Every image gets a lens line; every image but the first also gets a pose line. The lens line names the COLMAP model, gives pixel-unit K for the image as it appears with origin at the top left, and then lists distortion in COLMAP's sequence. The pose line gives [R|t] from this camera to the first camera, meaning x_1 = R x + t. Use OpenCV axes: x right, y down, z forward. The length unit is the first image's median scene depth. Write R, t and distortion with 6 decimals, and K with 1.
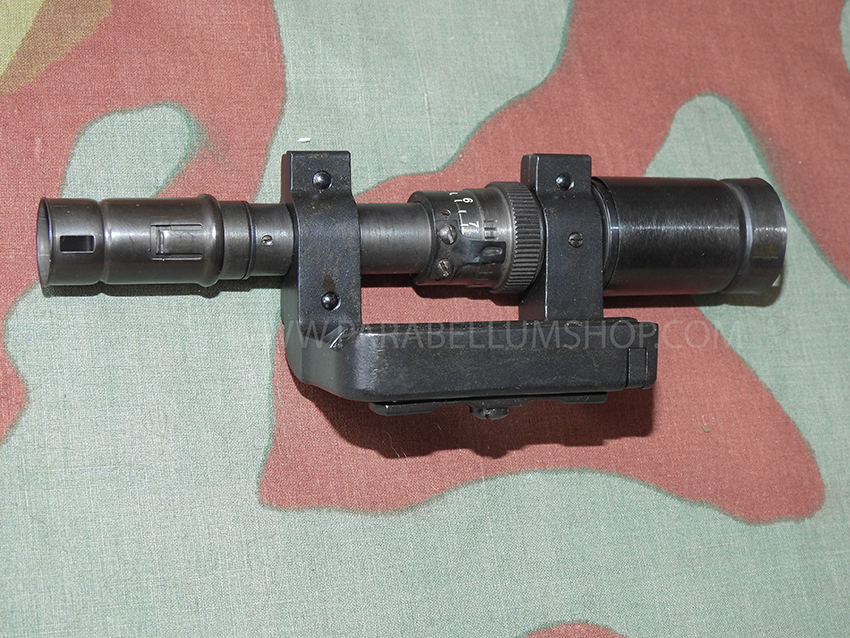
lens RADIAL K [[1838.6, 0, 425.0], [0, 1838.6, 319.0], [0, 0, 1]] dist [-0.108989, -0.303242]
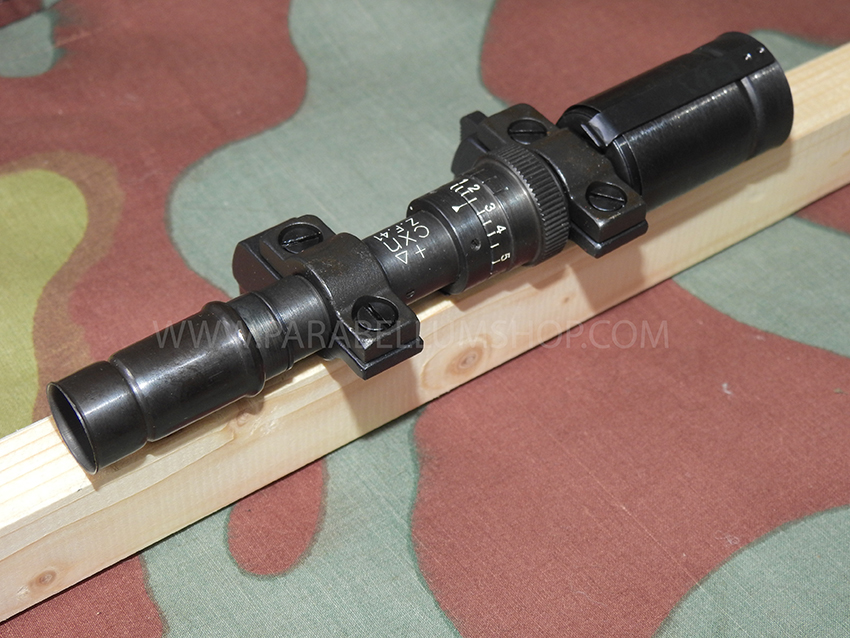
lens RADIAL K [[1838.6, 0, 425.0], [0, 1838.6, 319.0], [0, 0, 1]] dist [-0.108989, -0.303242]
pose [[0.840138, -0.538703, 0.062991, -0.064041], [0.529549, 0.789616, -0.309975, 0.181998], [0.117245, 0.293779, 0.948656, 0.087141]]
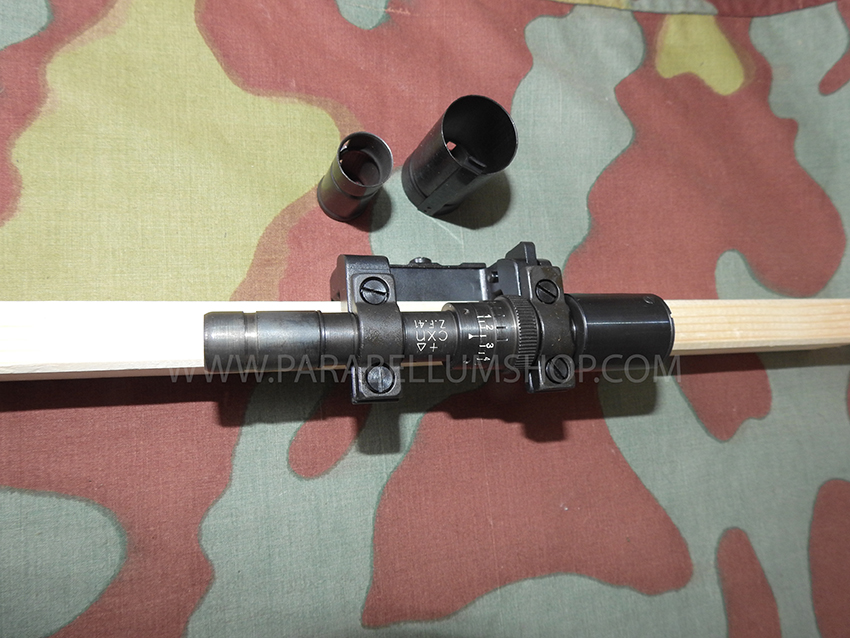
lens RADIAL K [[594.0, 0, 425.7], [0, 594.0, 330.9], [0, 0, 1]] dist [0.005010, -0.002962]
pose [[0.997518, 0.039804, -0.058078, -0.011790], [-0.028423, 0.982316, 0.185059, -0.231201], [0.064417, -0.182949, 0.981010, 0.477447]]
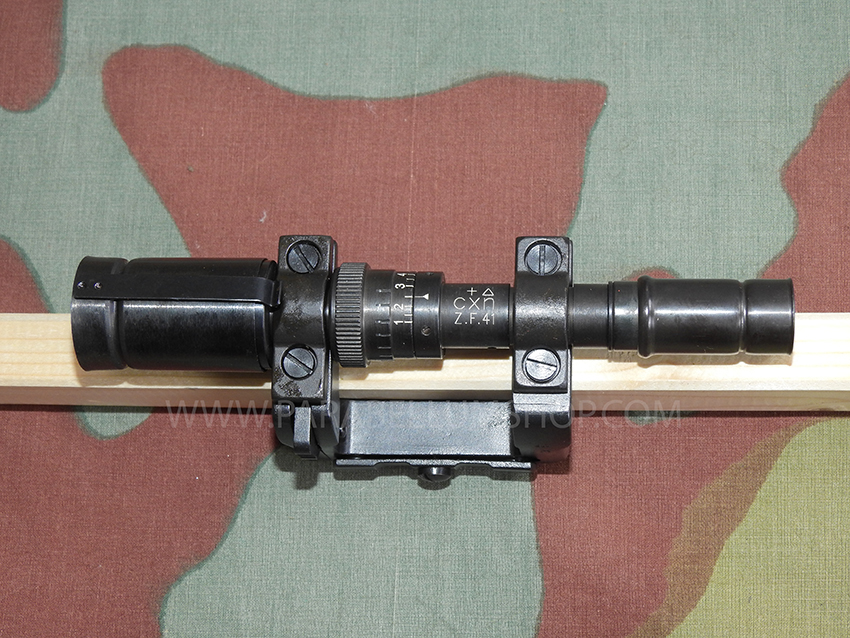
lens RADIAL K [[1838.6, 0, 425.0], [0, 1838.6, 319.0], [0, 0, 1]] dist [-0.108989, -0.303242]
pose [[-0.945202, -0.237819, -0.223684, 0.252880], [0.080885, -0.834343, 0.545279, -0.675716], [-0.316307, 0.497306, 0.807859, 0.069340]]
